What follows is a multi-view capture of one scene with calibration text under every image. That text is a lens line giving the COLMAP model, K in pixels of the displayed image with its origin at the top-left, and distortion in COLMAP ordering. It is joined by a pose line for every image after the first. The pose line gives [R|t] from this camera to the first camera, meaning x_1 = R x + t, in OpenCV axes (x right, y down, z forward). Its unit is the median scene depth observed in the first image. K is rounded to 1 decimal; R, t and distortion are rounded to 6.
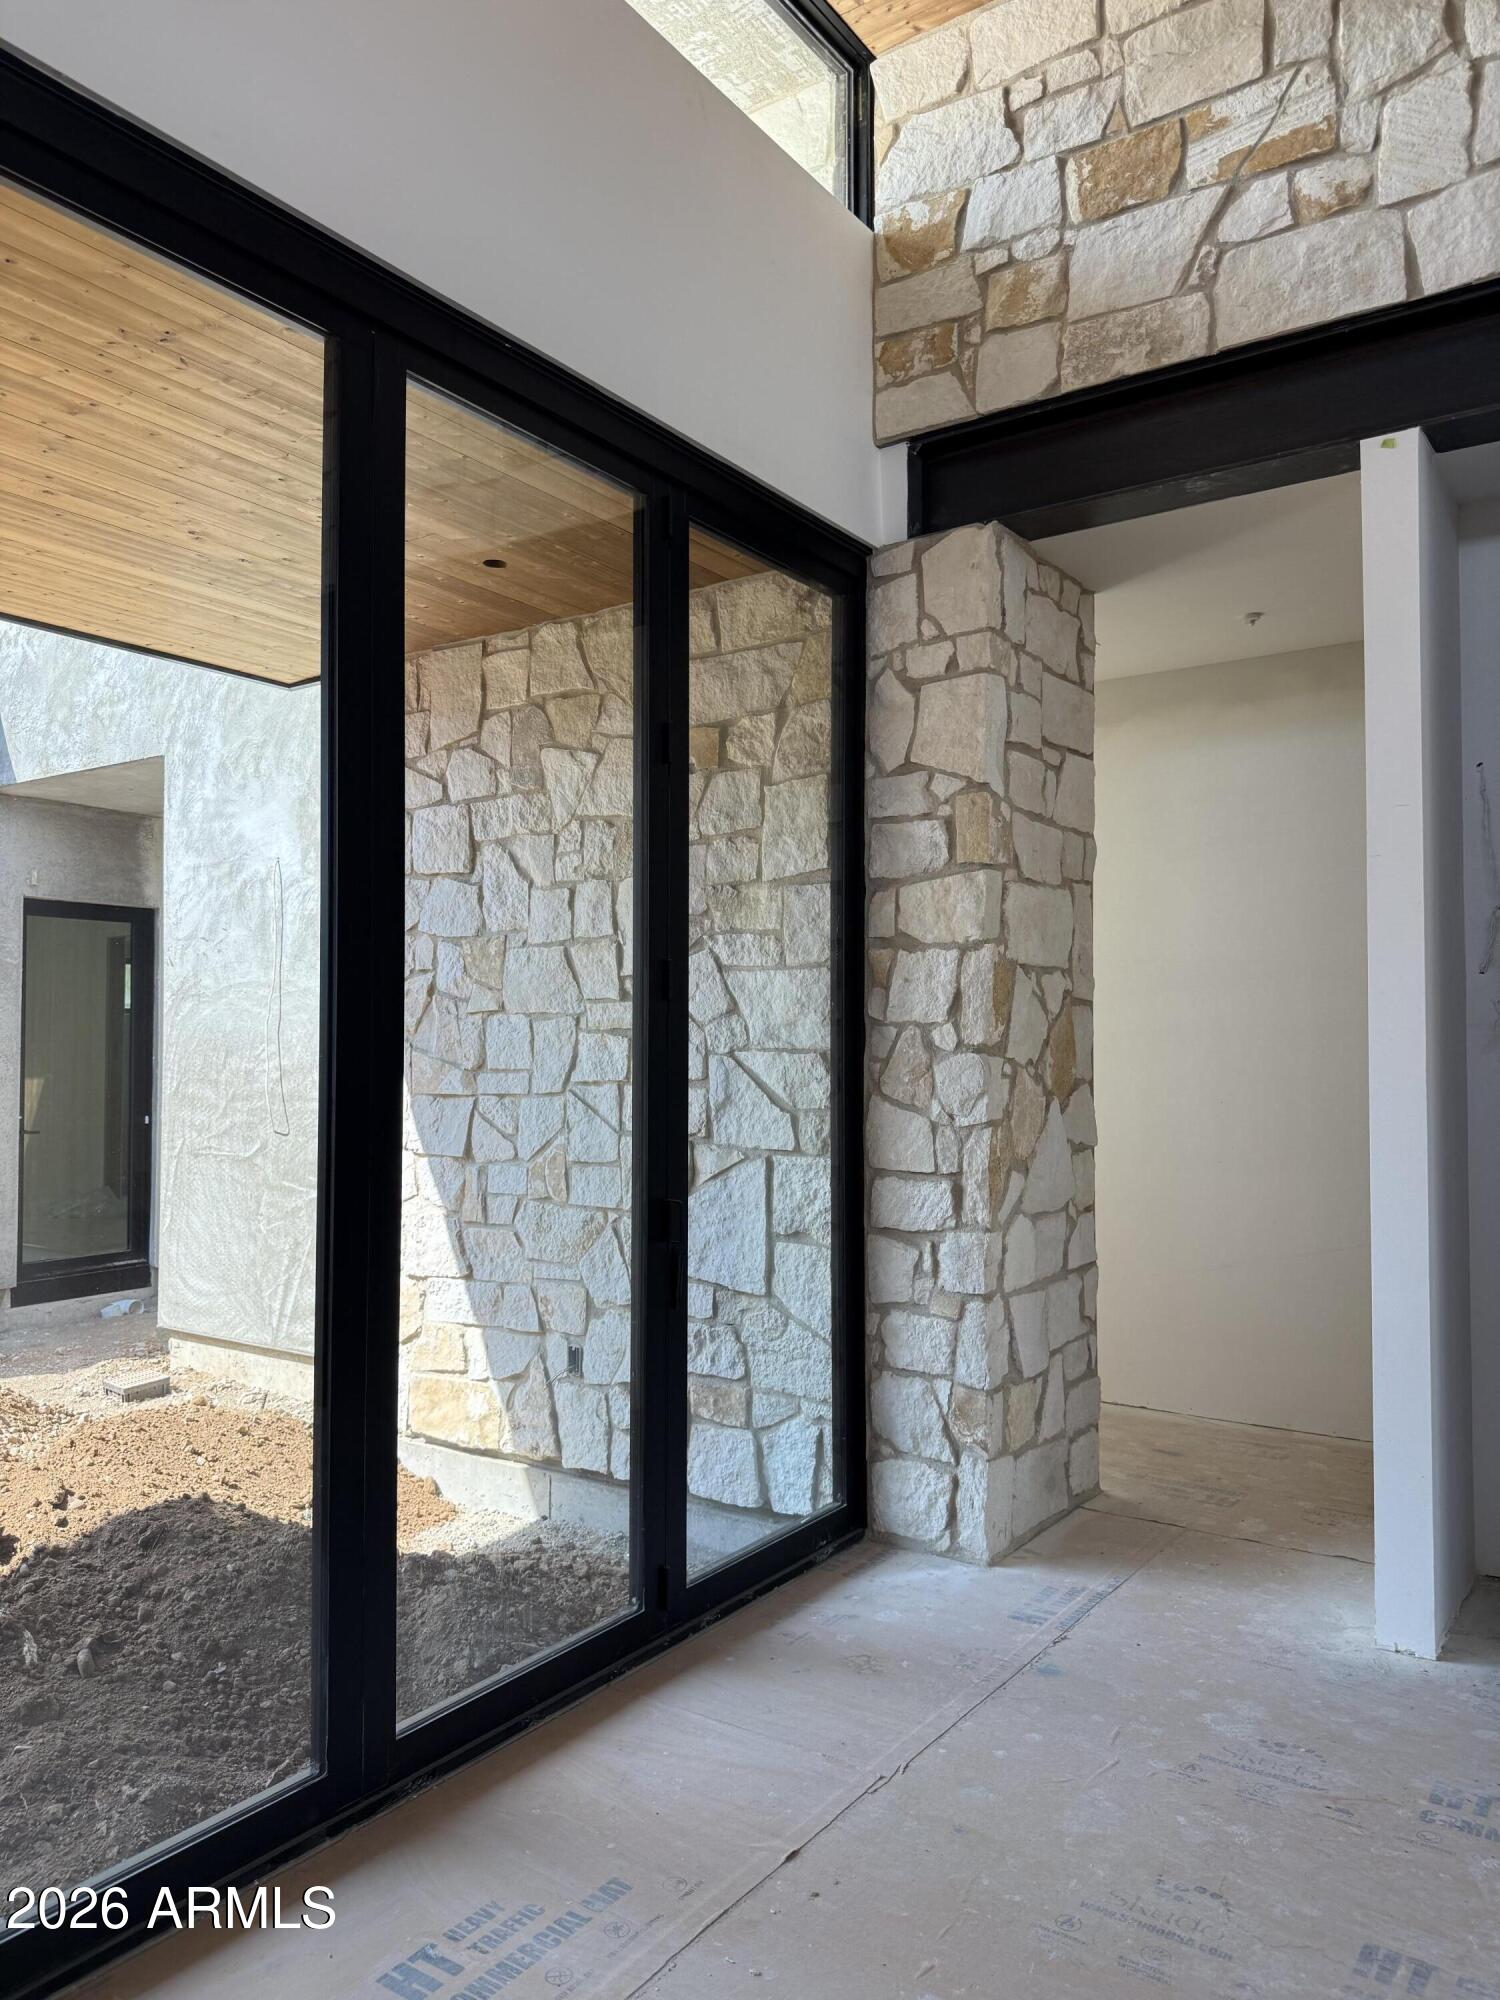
lens RADIAL K [[1450.3, 0, 750.0], [0, 1450.3, 1000.0], [0, 0, 1]] dist [0.125609, -0.175254]
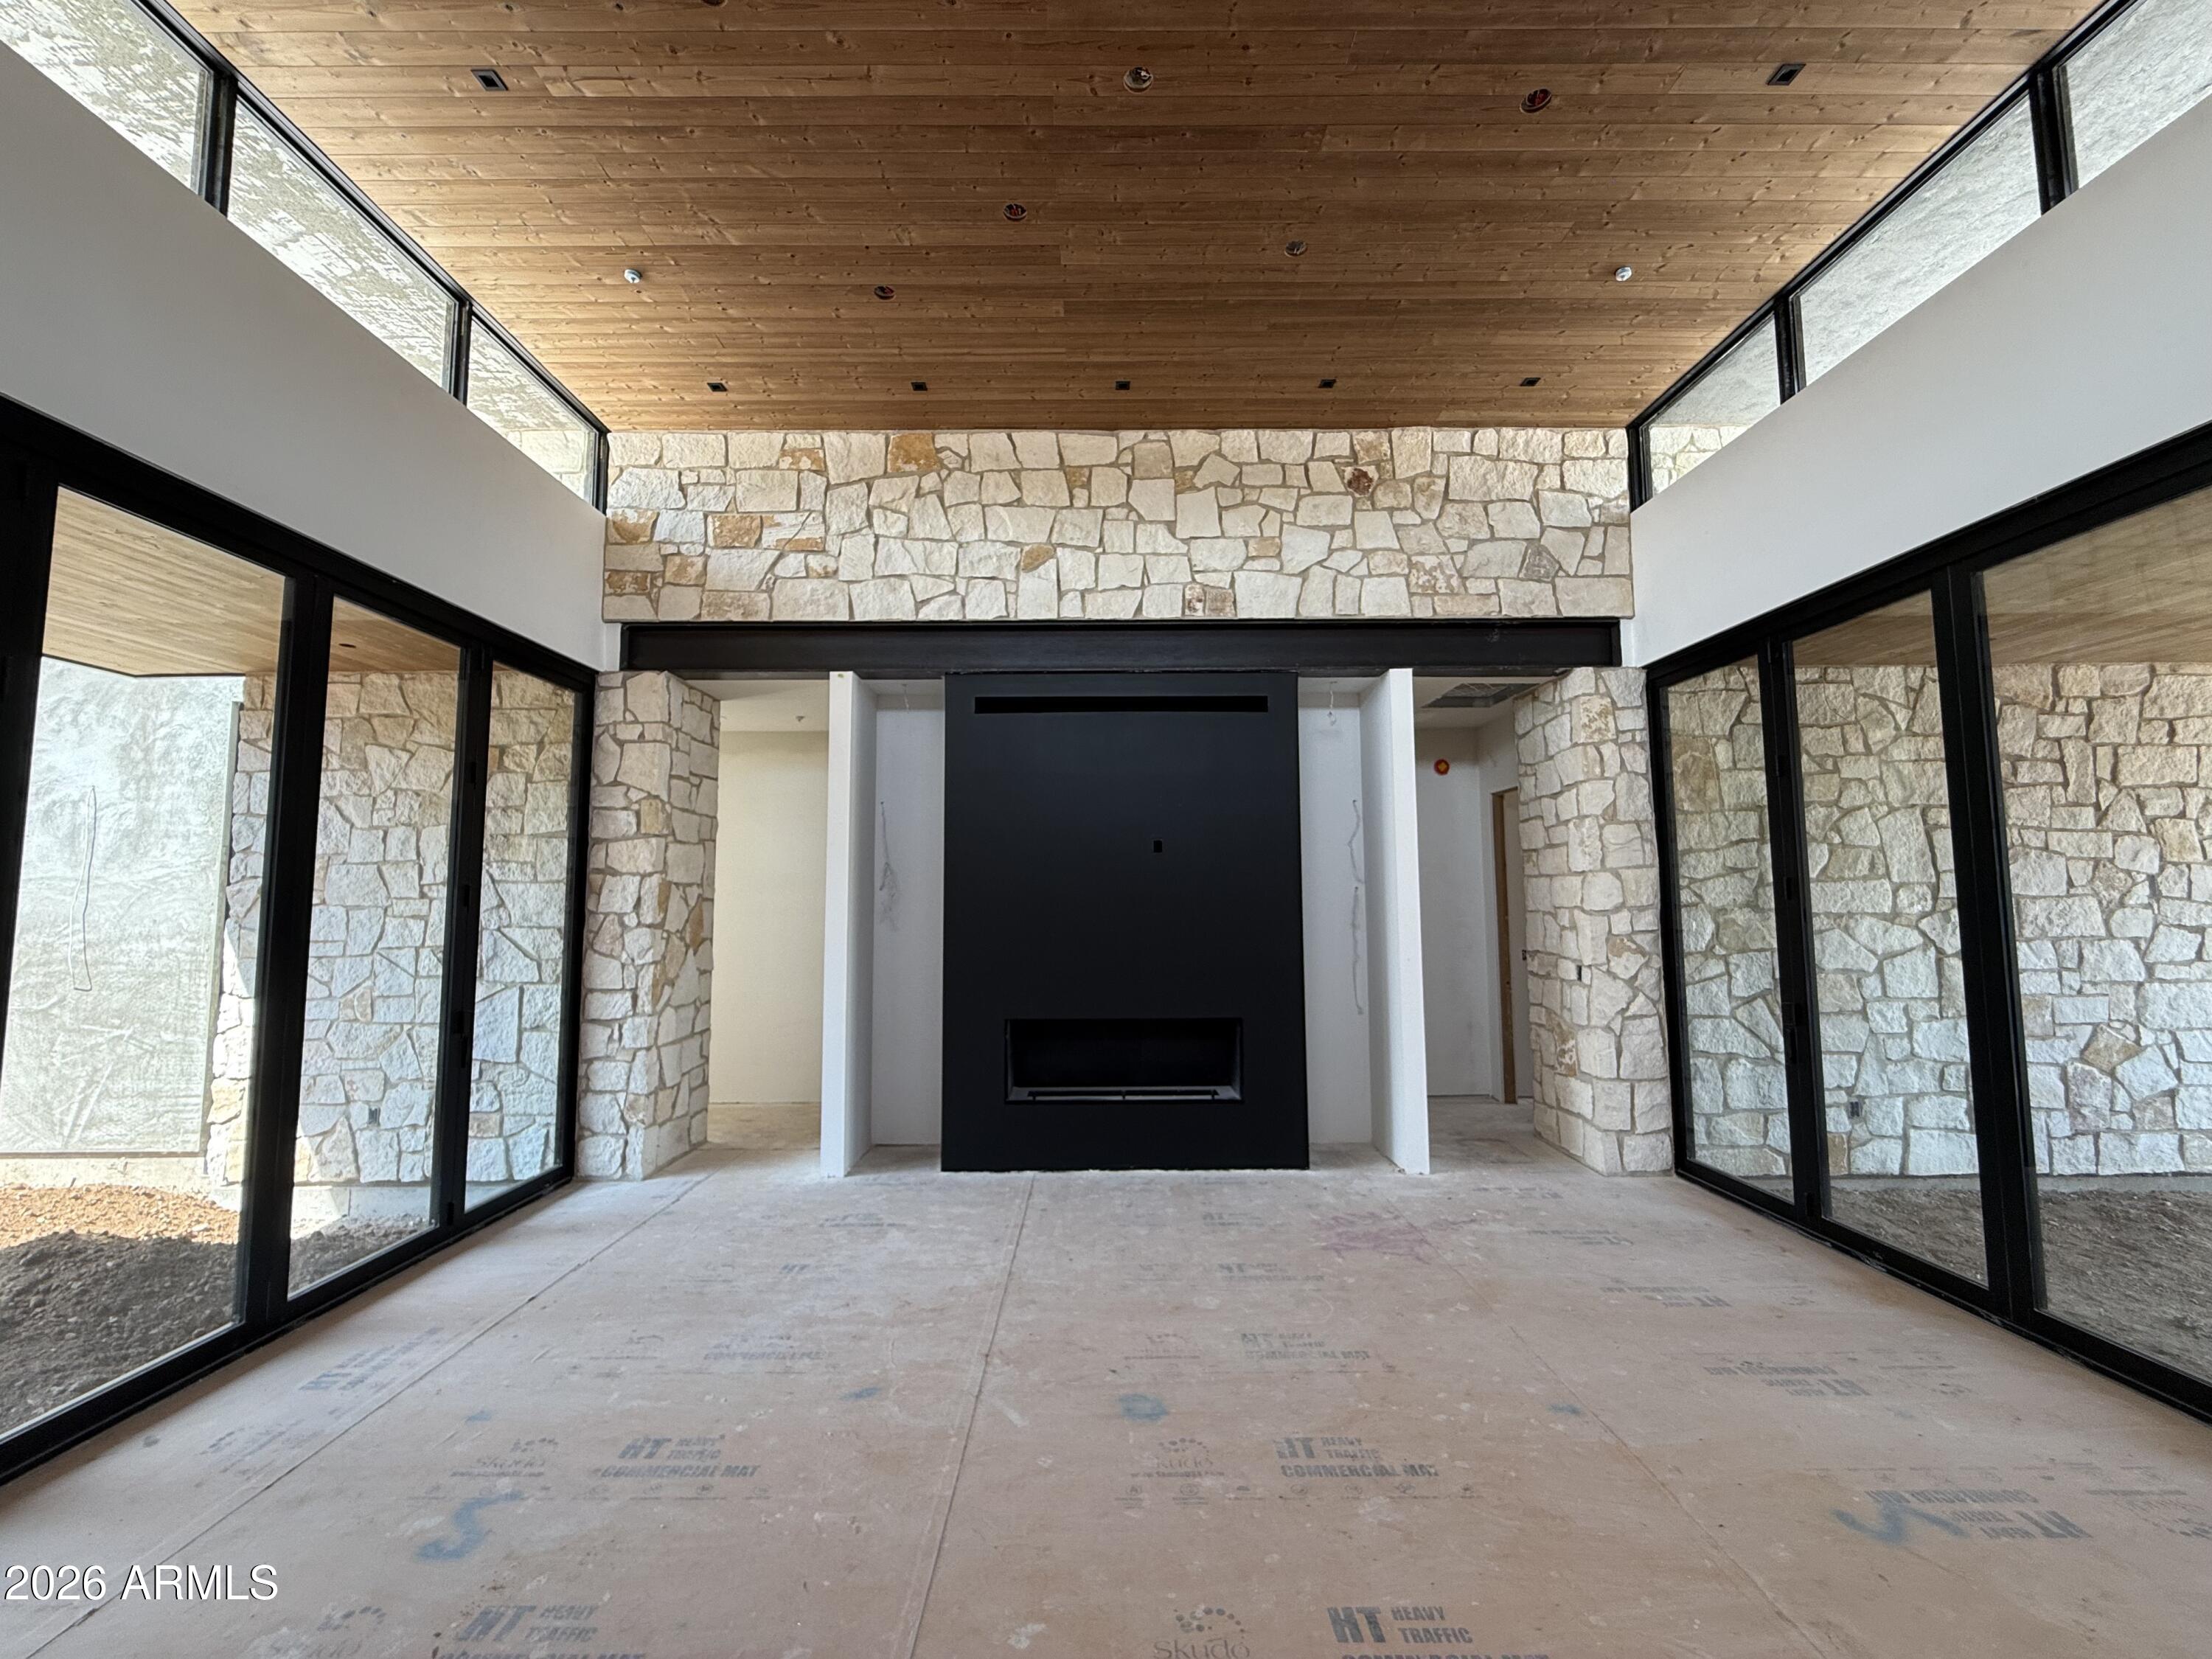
lens RADIAL K [[888.6, 0, 1099.7], [0, 888.6, 827.0], [0, 0, 1]] dist [-0.000612, -0.000214]
pose [[0.821709, 0.041876, 0.568366, -0.034751], [-0.011079, 0.998282, -0.057535, -0.037703], [-0.569799, 0.040980, 0.820762, -0.361362]]
